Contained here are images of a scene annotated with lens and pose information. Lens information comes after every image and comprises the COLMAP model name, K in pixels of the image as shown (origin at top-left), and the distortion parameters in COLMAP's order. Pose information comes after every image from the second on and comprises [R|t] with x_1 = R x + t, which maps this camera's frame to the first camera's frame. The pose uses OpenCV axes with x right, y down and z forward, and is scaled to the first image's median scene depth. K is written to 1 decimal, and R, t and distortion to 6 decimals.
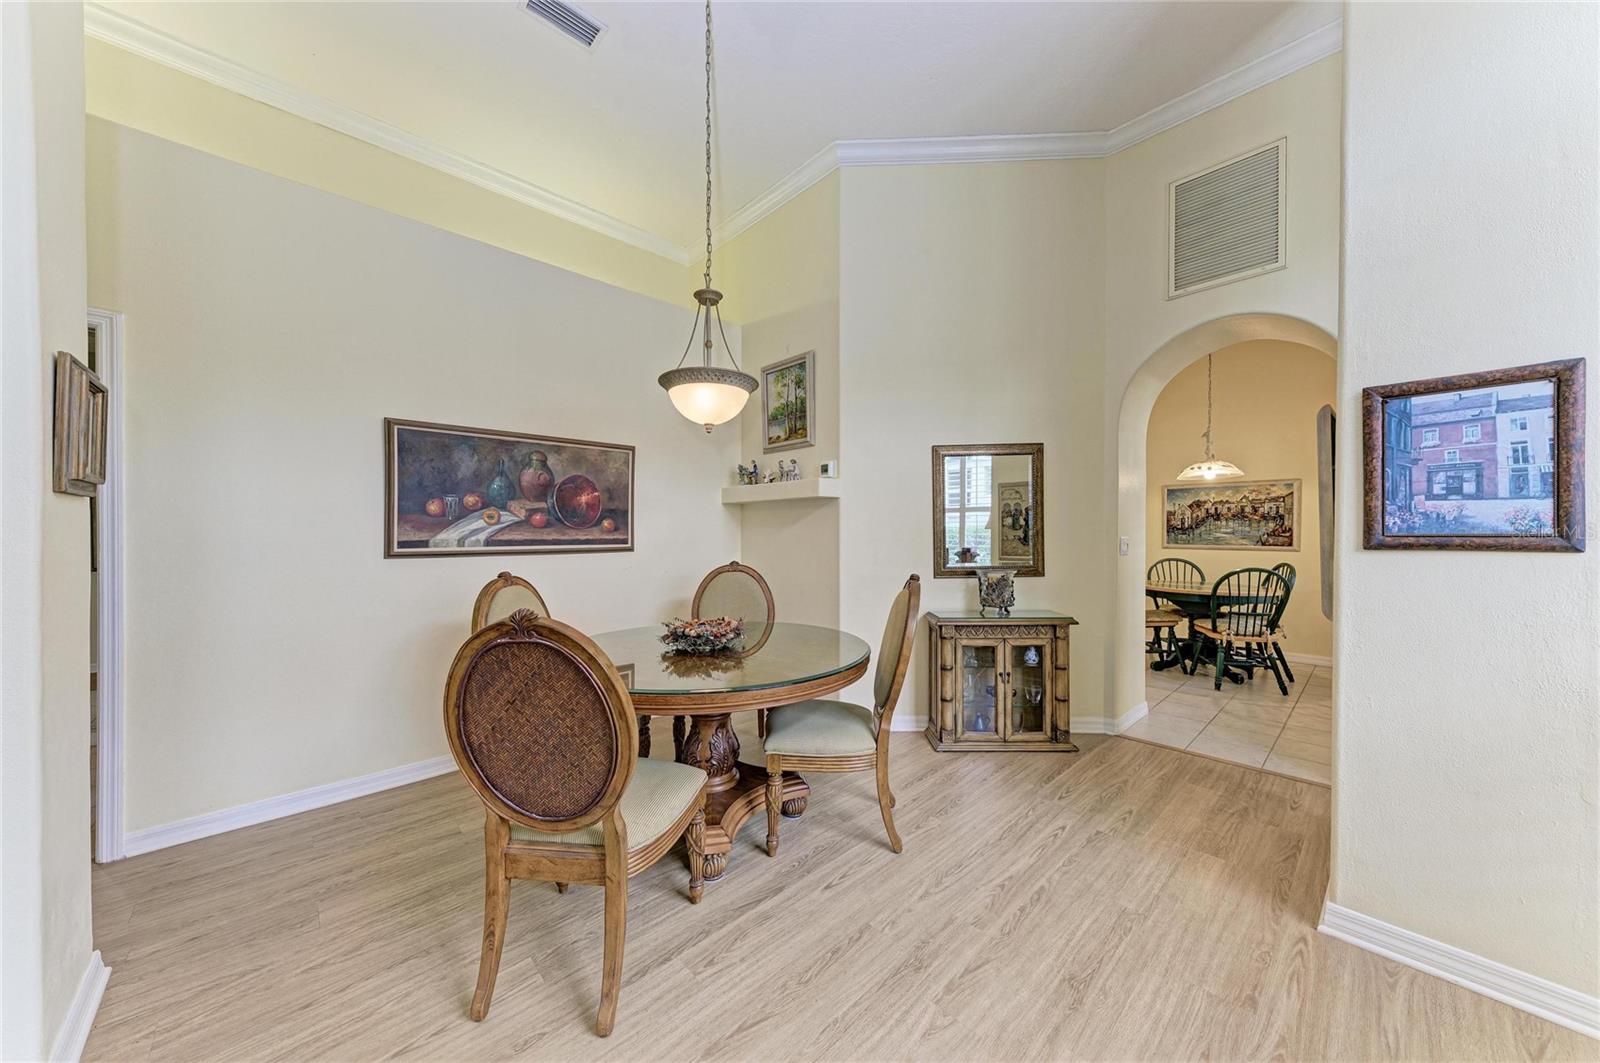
lens RADIAL K [[543.4, 0, 801.7], [0, 543.4, 535.0], [0, 0, 1]] dist [0.021325, -0.006007]
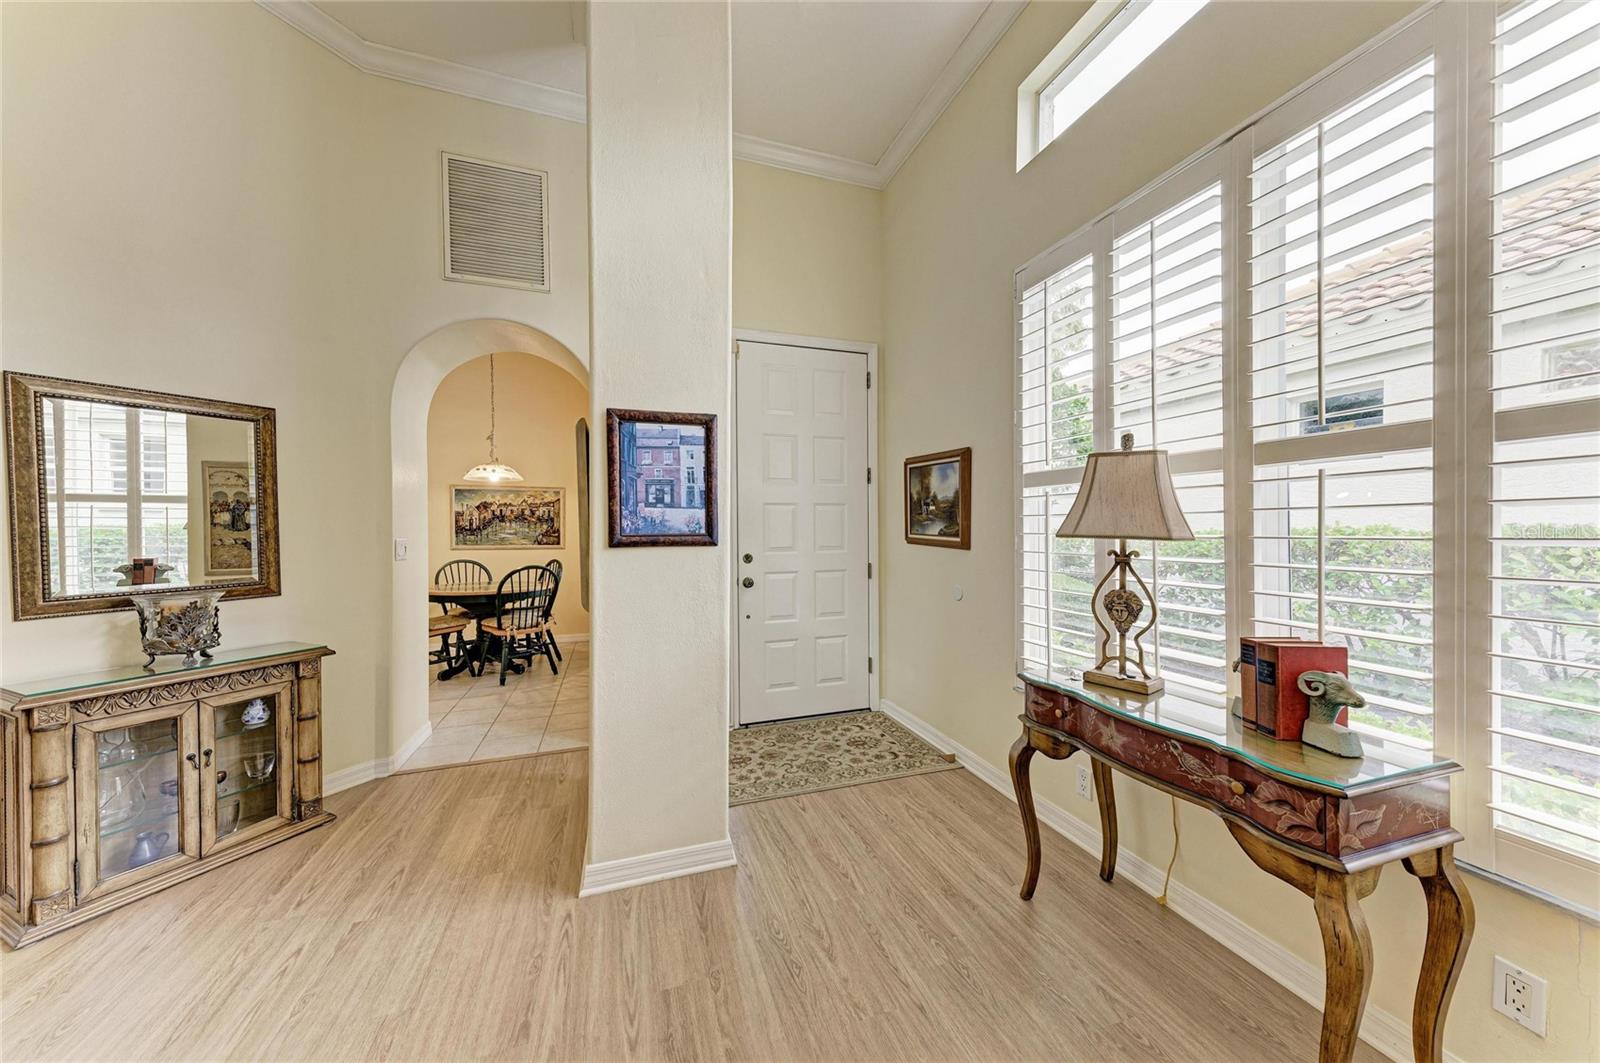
lens RADIAL K [[541.3, 0, 799.0], [0, 541.3, 535.9], [0, 0, 1]] dist [0.019952, -0.004931]
pose [[0.415357, -0.008502, 0.909619, 0.073324], [0.008731, 0.999948, 0.005360, -0.000391], [-0.909617, 0.005715, 0.415409, 0.081099]]
